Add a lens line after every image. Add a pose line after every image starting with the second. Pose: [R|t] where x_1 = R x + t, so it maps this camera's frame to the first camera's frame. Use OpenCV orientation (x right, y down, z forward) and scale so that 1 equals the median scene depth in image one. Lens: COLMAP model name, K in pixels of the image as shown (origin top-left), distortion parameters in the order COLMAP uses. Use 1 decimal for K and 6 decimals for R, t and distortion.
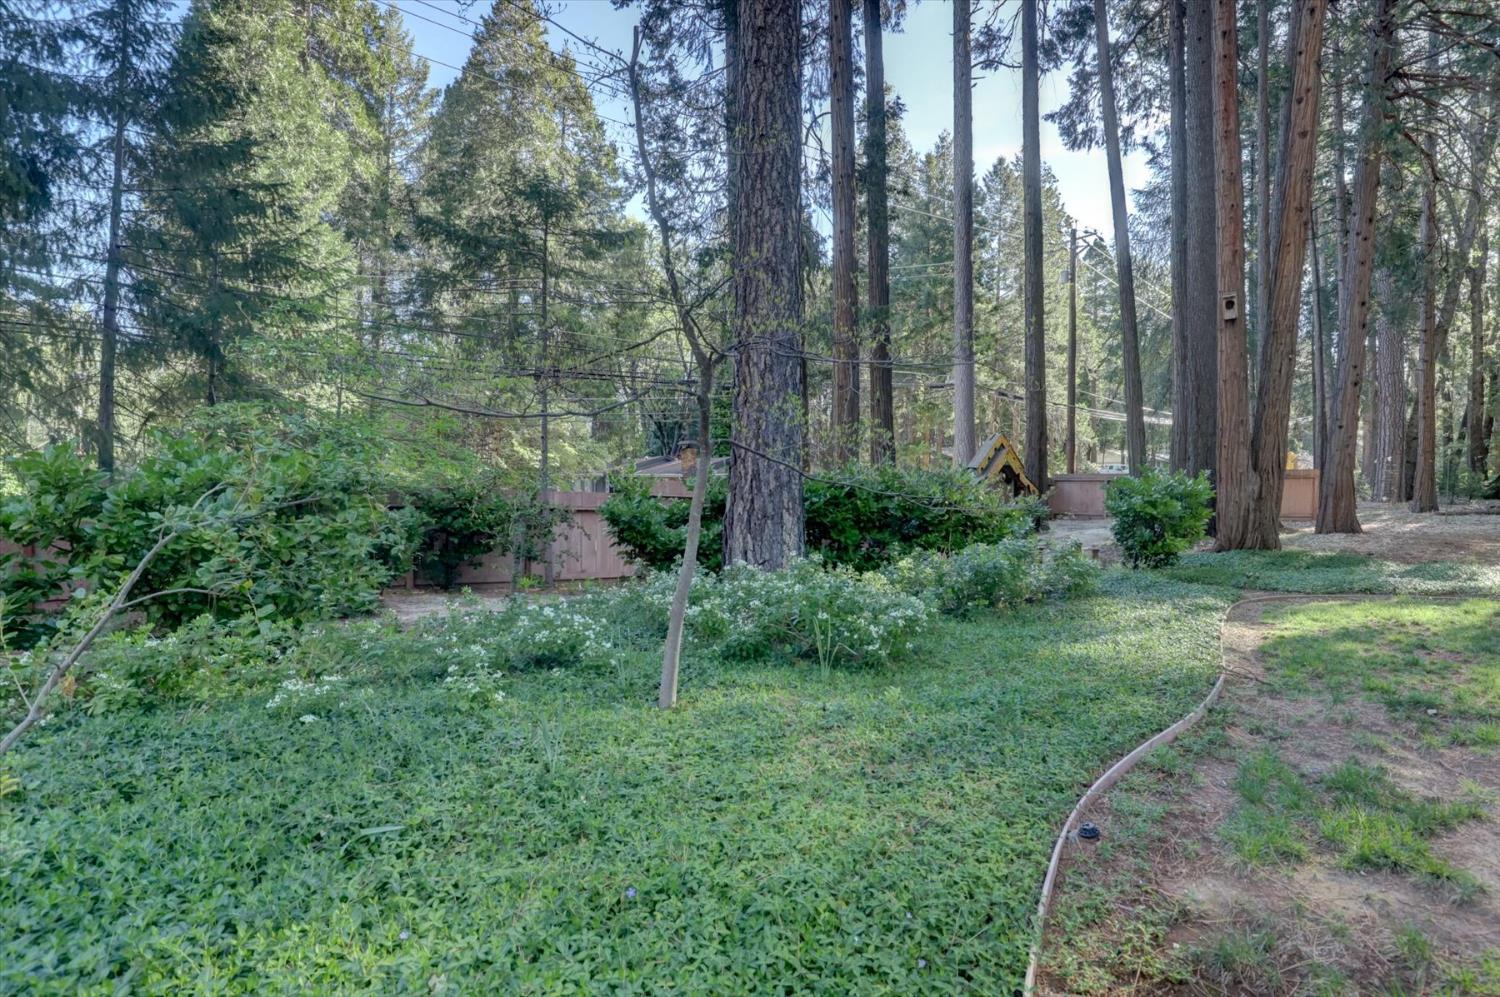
lens RADIAL K [[692.9, 0, 763.7], [0, 692.9, 500.4], [0, 0, 1]] dist [-0.006730, 0.000571]
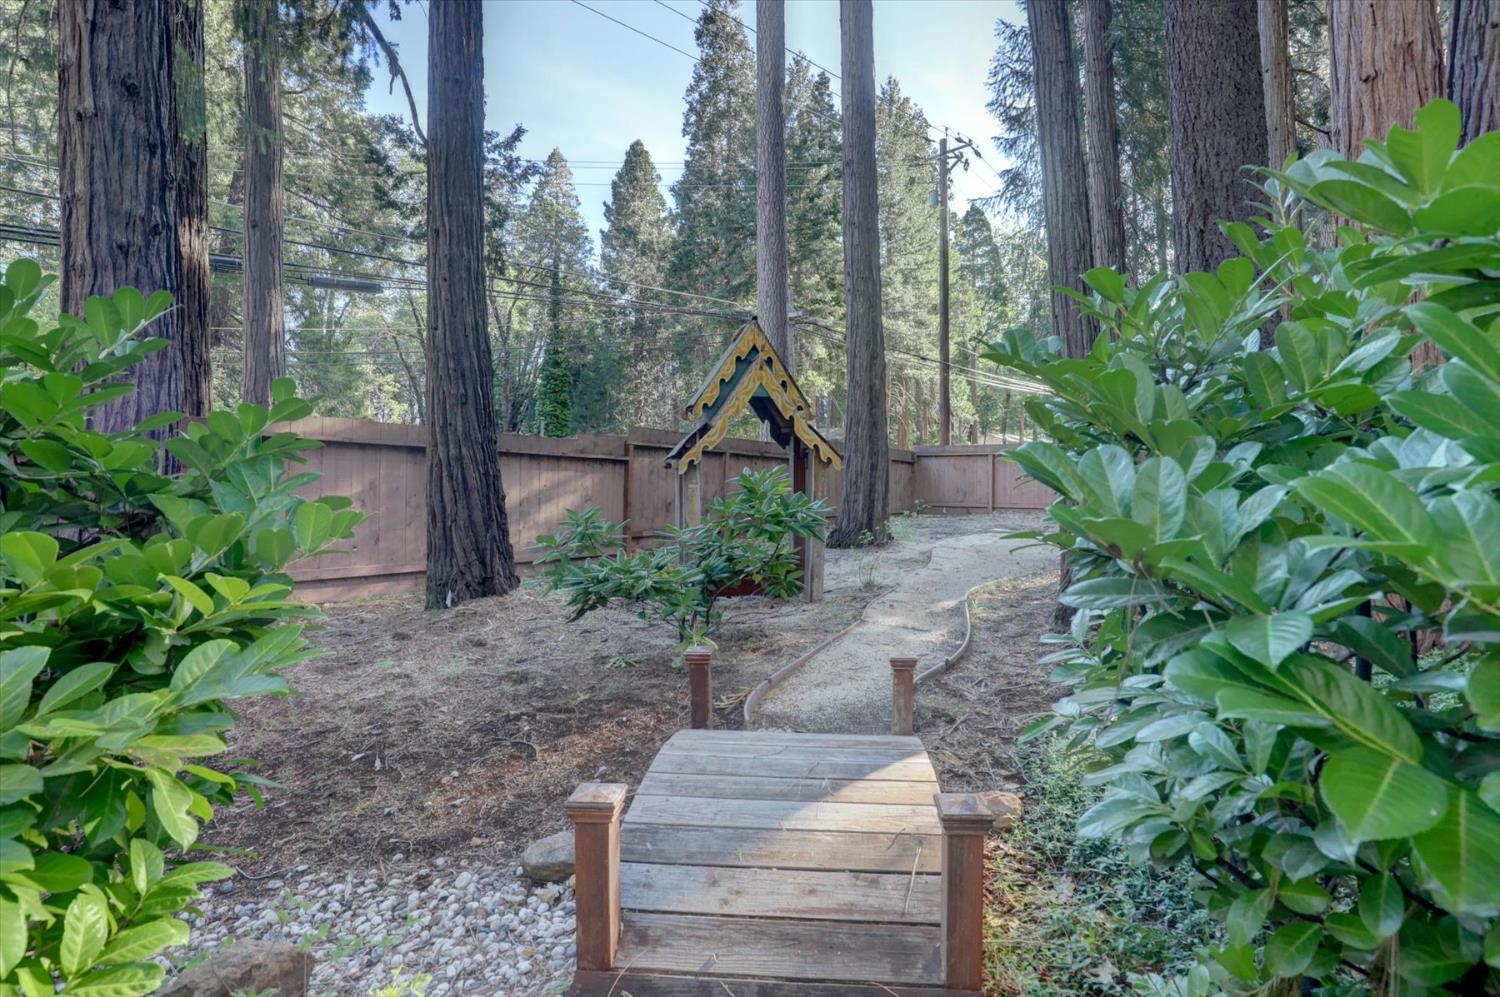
lens RADIAL K [[692.9, 0, 763.7], [0, 692.9, 500.4], [0, 0, 1]] dist [-0.006730, 0.000571]
pose [[0.988689, -0.014208, 0.149307, 0.123618], [0.014618, 0.999892, -0.001649, 0.003728], [-0.149268, 0.003813, 0.988789, 0.259013]]
